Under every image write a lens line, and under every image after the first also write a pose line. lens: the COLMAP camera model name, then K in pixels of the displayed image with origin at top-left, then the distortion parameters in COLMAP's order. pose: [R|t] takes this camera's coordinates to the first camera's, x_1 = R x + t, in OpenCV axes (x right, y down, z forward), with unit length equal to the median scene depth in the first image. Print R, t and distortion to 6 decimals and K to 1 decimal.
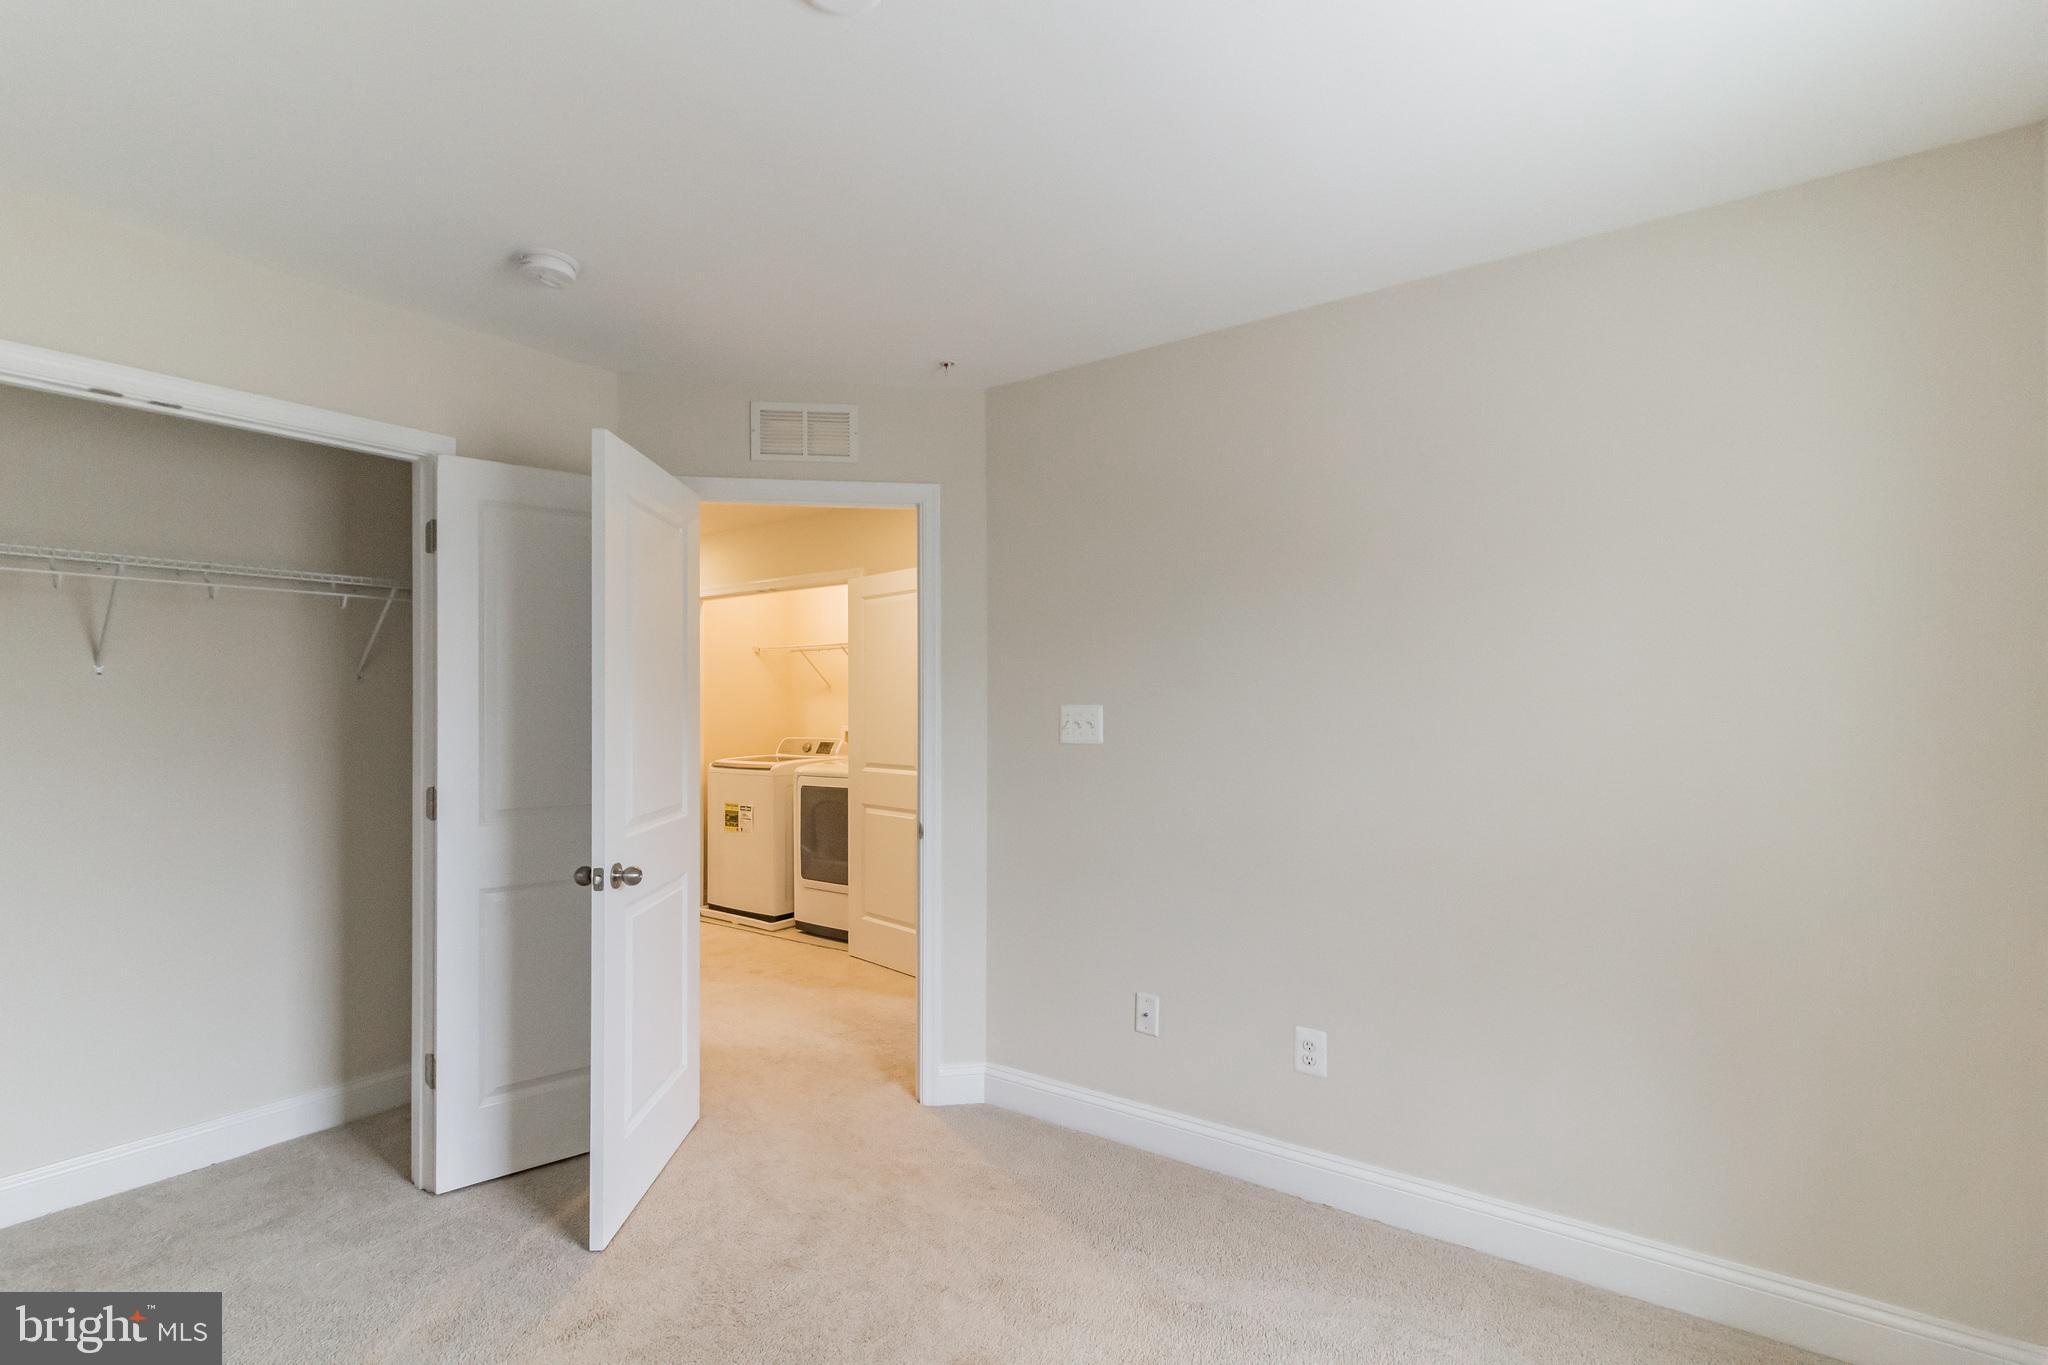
lens RADIAL K [[940.5, 0, 1021.4], [0, 940.5, 707.9], [0, 0, 1]] dist [-0.000270, -0.000076]
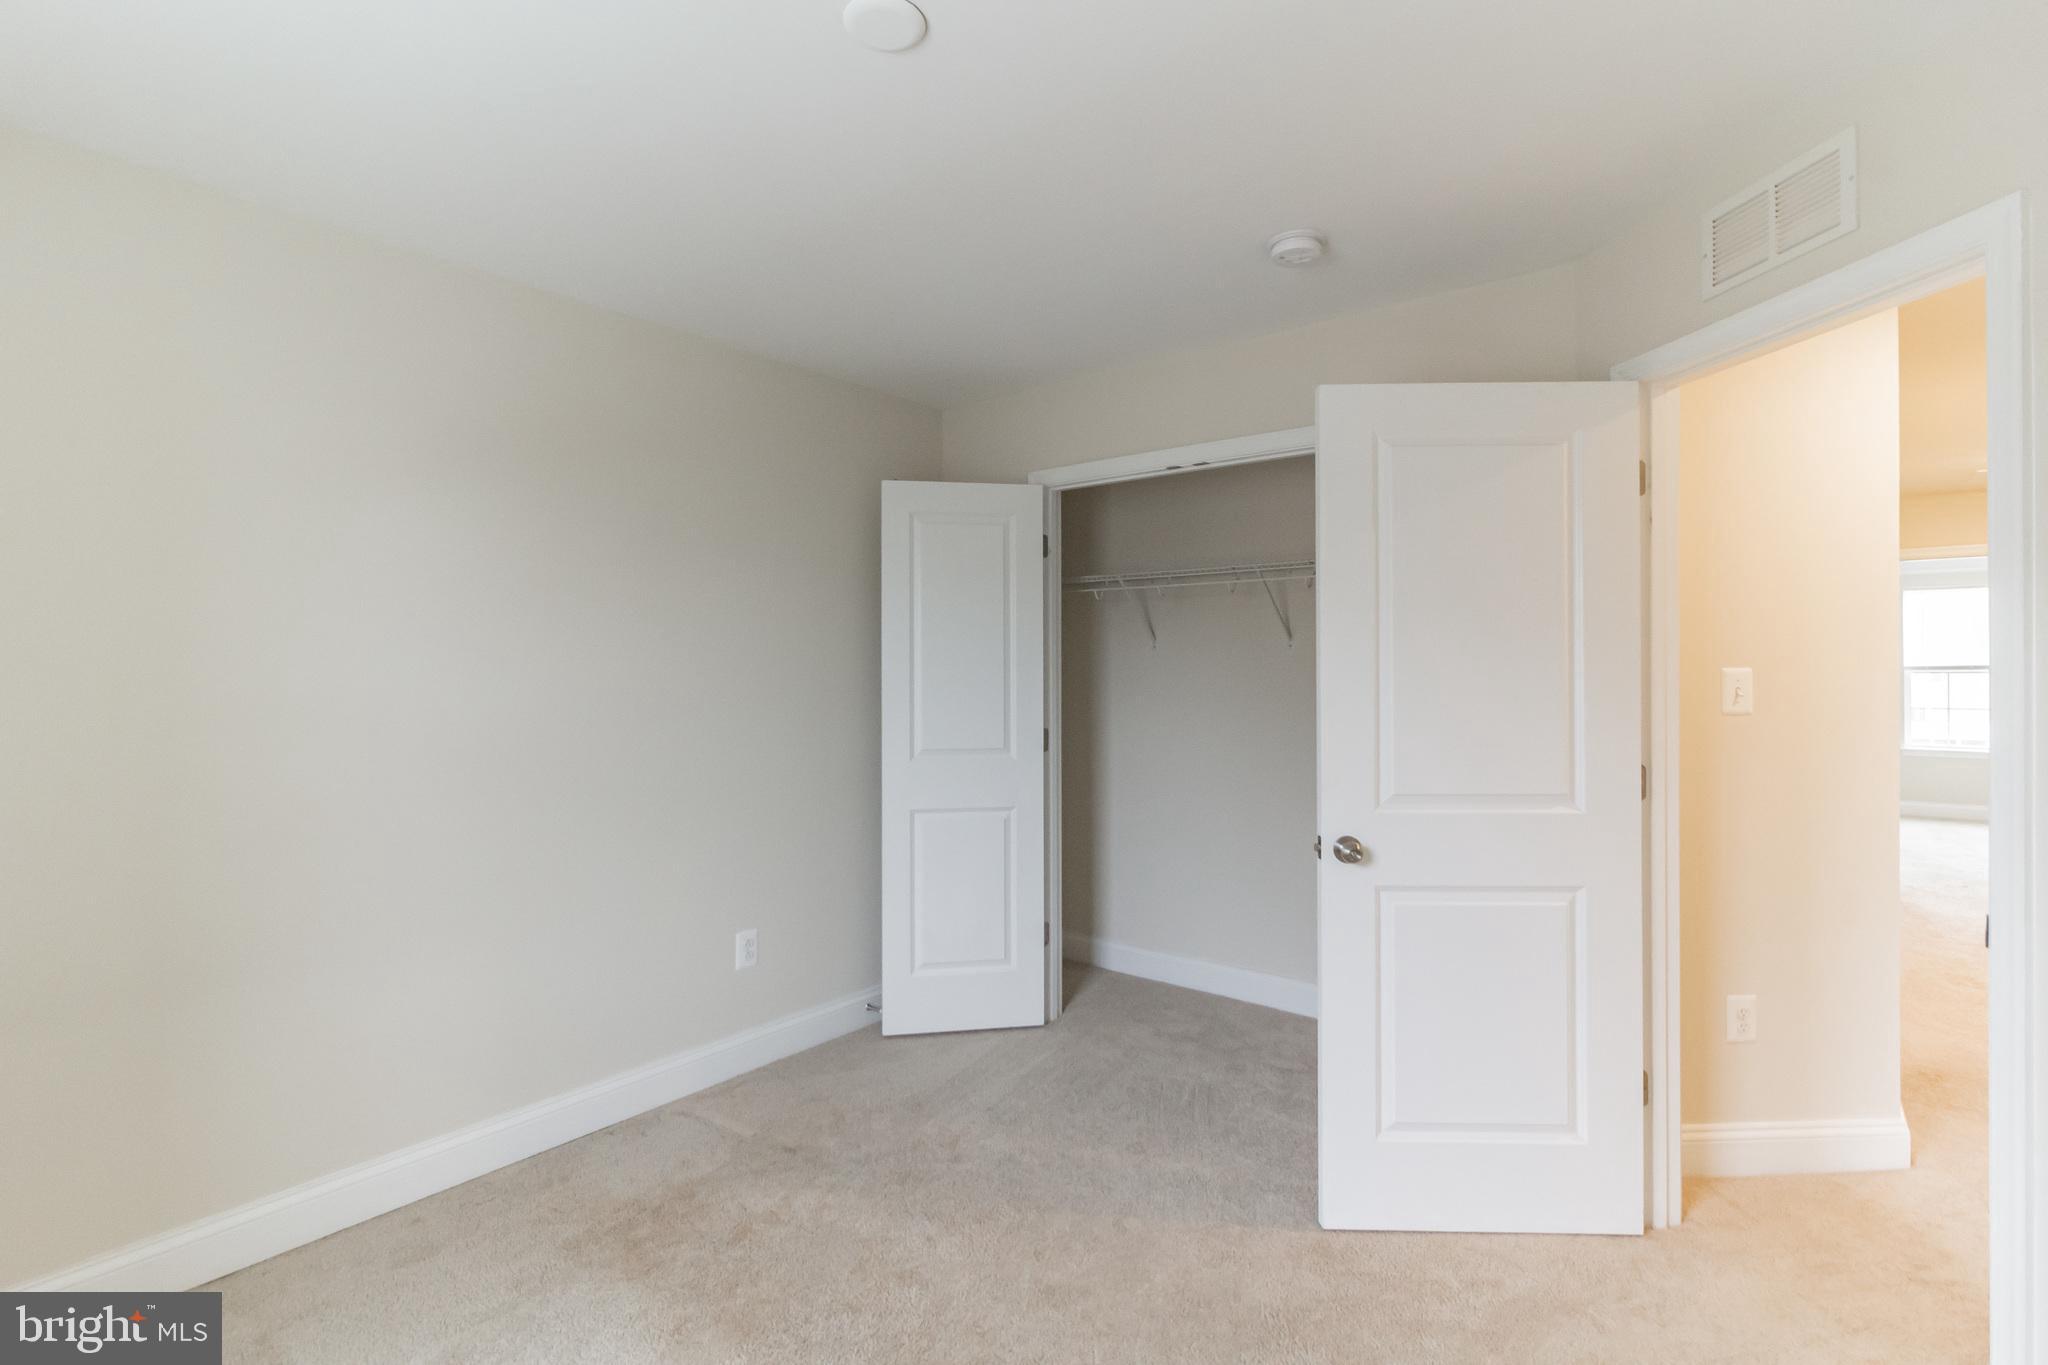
lens RADIAL K [[957.5, 0, 1002.4], [0, 957.5, 675.2], [0, 0, 1]] dist [0.000576, 0.000348]
pose [[-0.052730, 0.007946, -0.998577, 0.562128], [-0.005636, 0.999950, 0.008255, -0.002802], [0.998593, 0.006063, -0.052683, 0.719180]]
